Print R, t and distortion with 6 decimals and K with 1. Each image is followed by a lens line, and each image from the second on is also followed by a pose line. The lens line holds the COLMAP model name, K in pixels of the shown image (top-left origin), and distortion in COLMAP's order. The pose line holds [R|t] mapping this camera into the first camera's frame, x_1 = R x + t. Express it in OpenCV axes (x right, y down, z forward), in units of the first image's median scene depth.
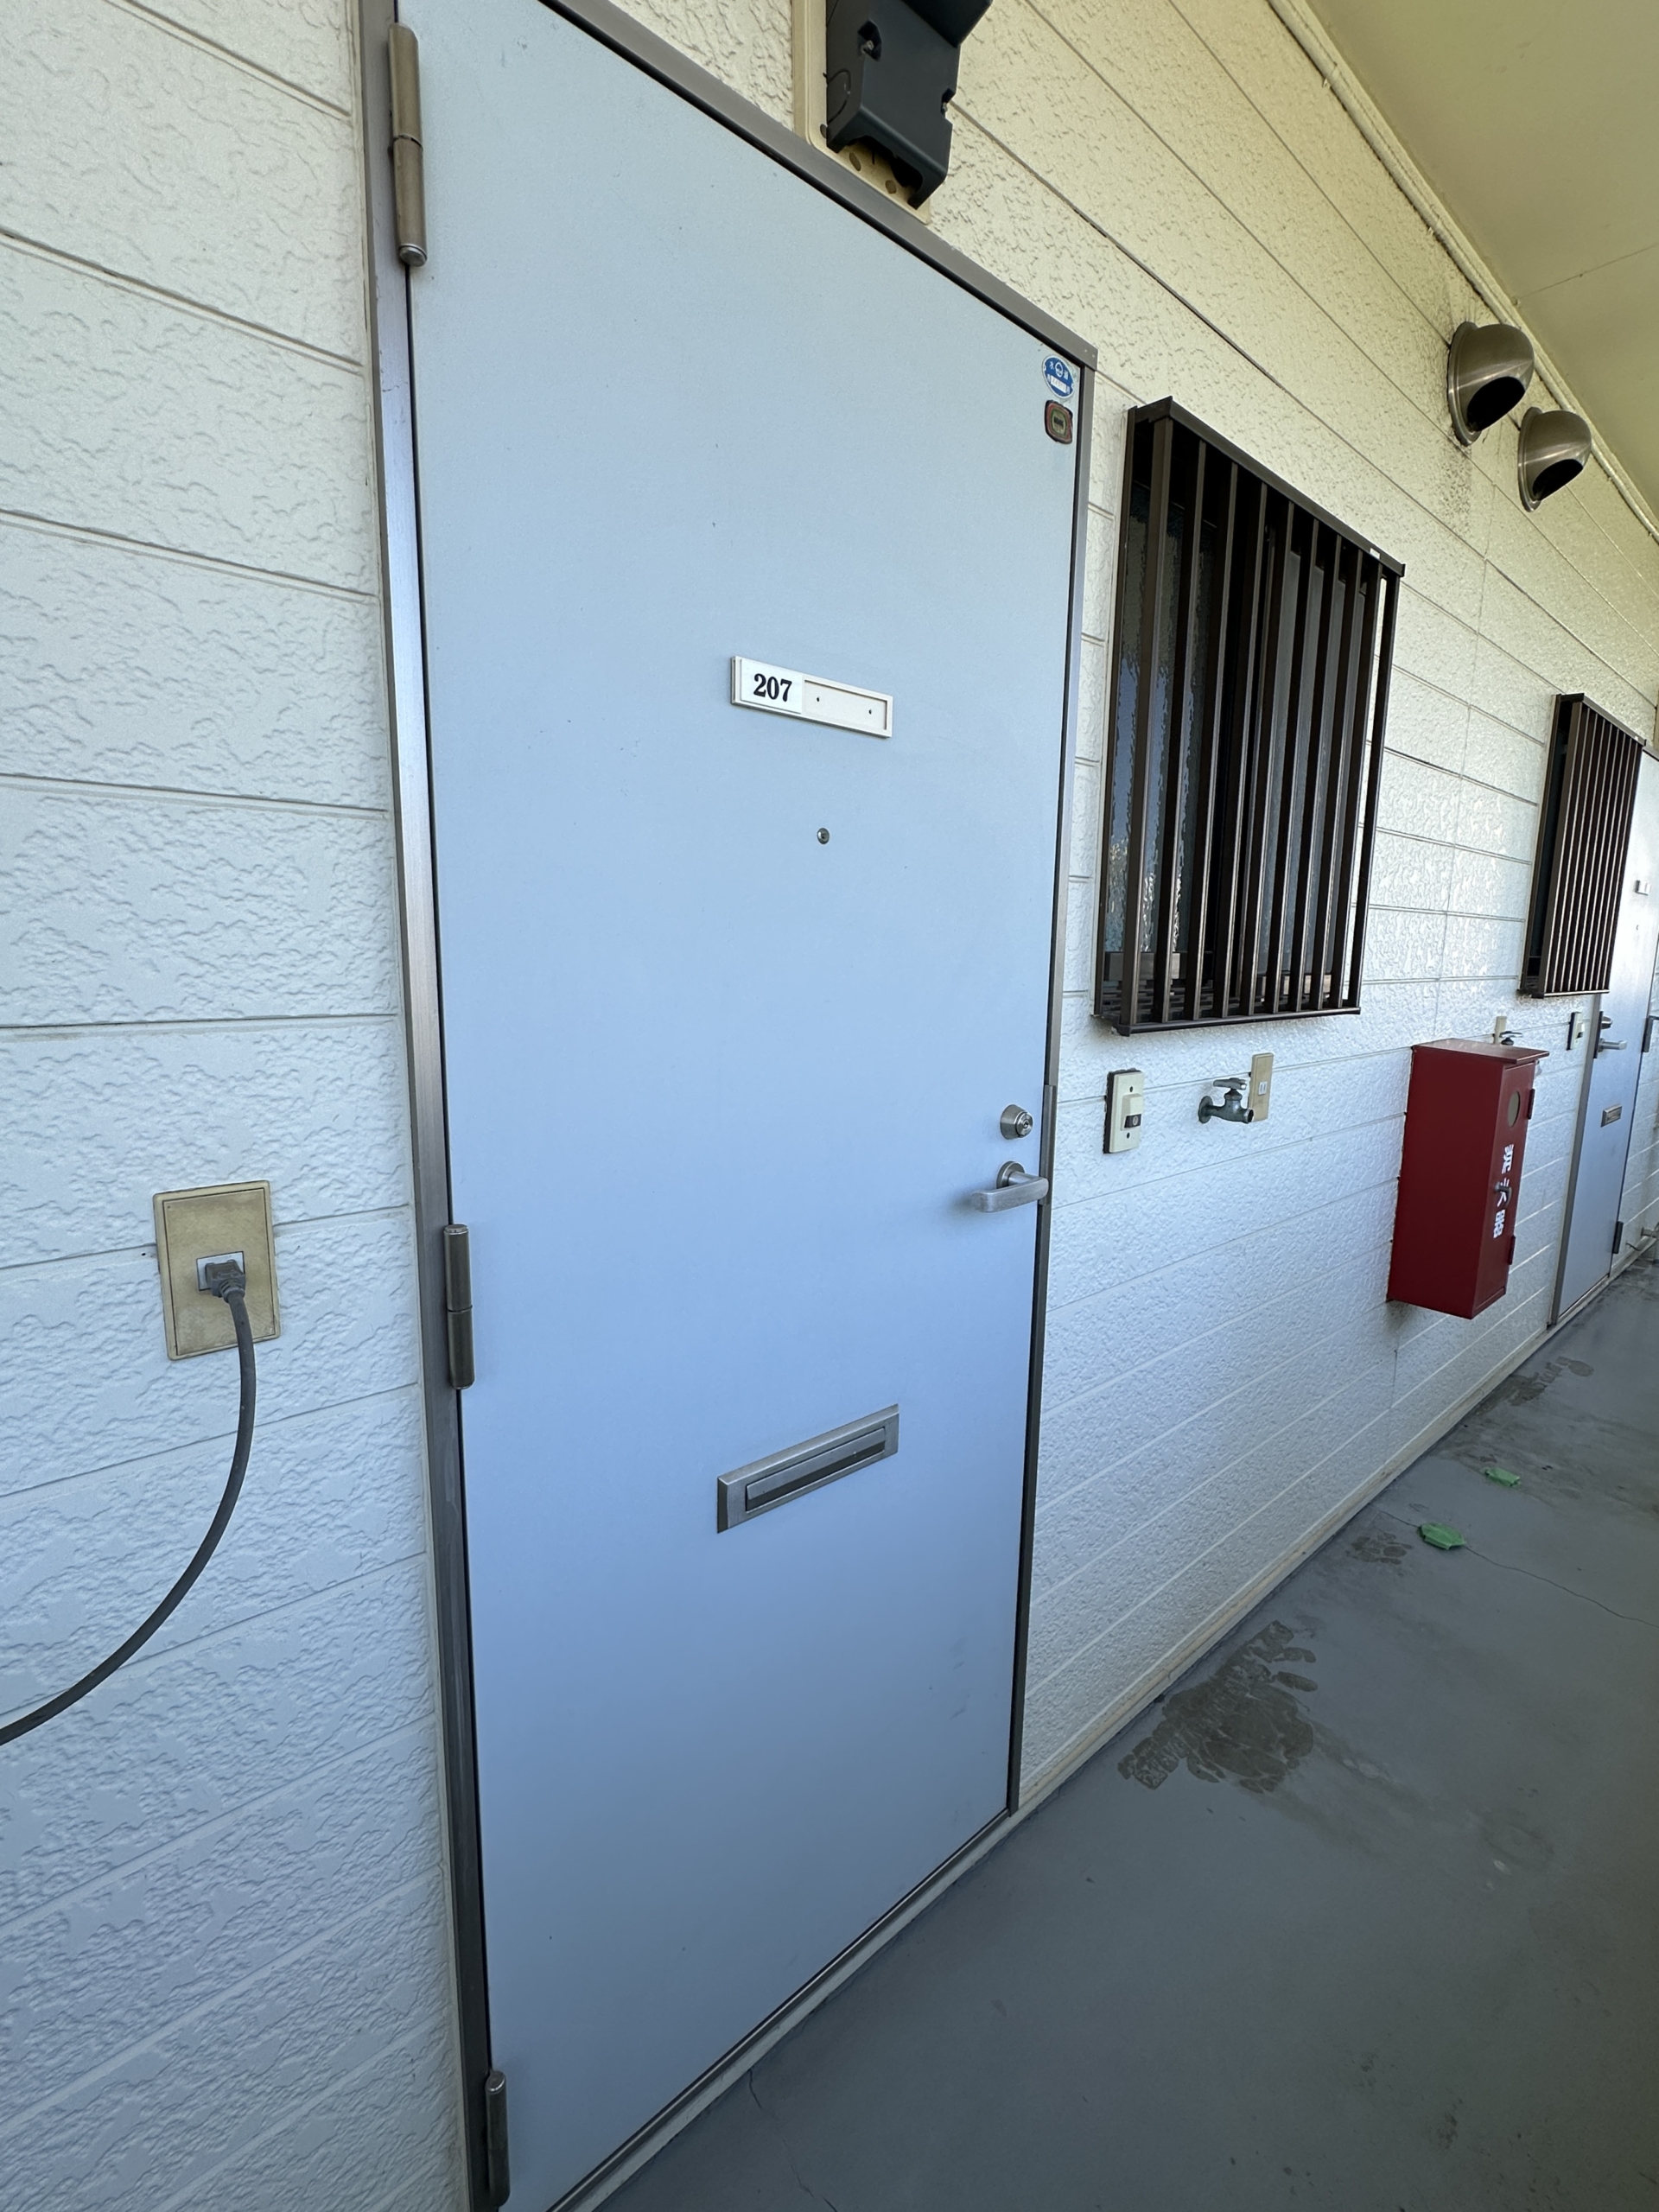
lens RADIAL K [[972.1, 0, 829.5], [0, 972.1, 1106.0], [0, 0, 1]] dist [-0.000843, 0.000094]
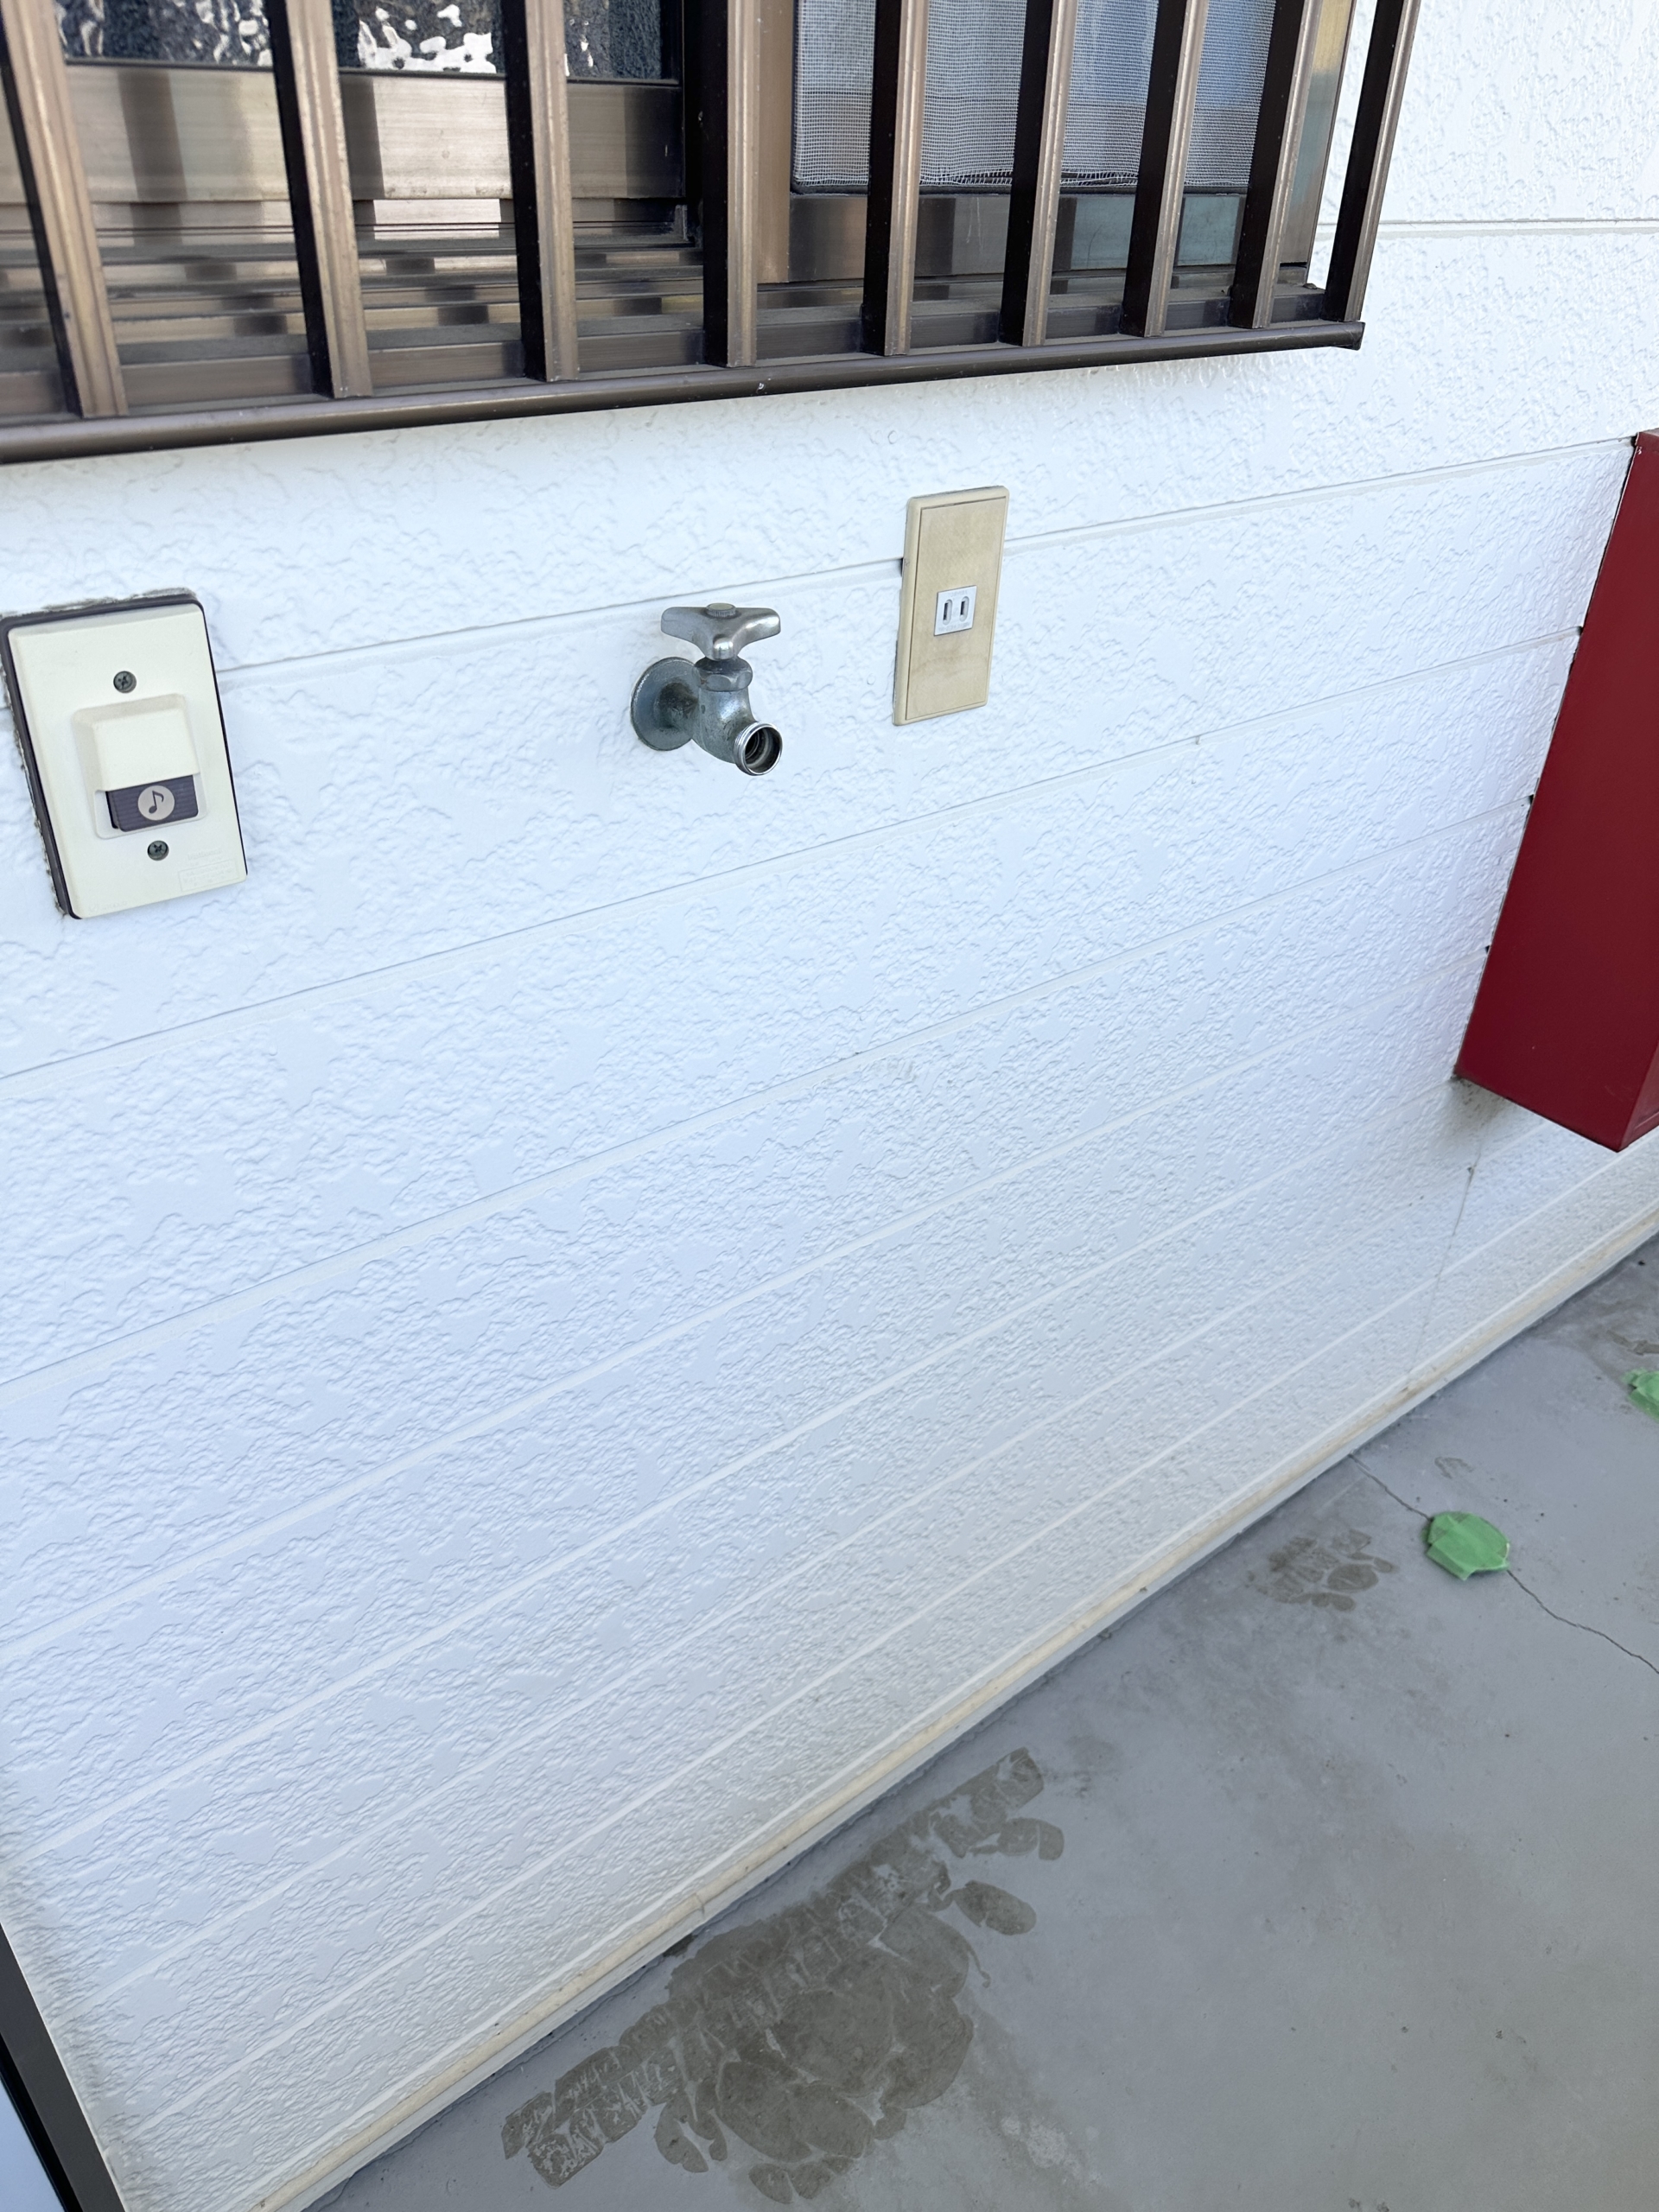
lens RADIAL K [[1577.6, 0, 819.8], [0, 1577.6, 1121.2], [0, 0, 1]] dist [0.031833, -0.061959]
pose [[0.999008, 0.040109, -0.019350, 0.396923], [-0.029050, 0.916281, 0.399481, -0.065777], [0.033752, -0.398523, 0.916537, 0.444846]]
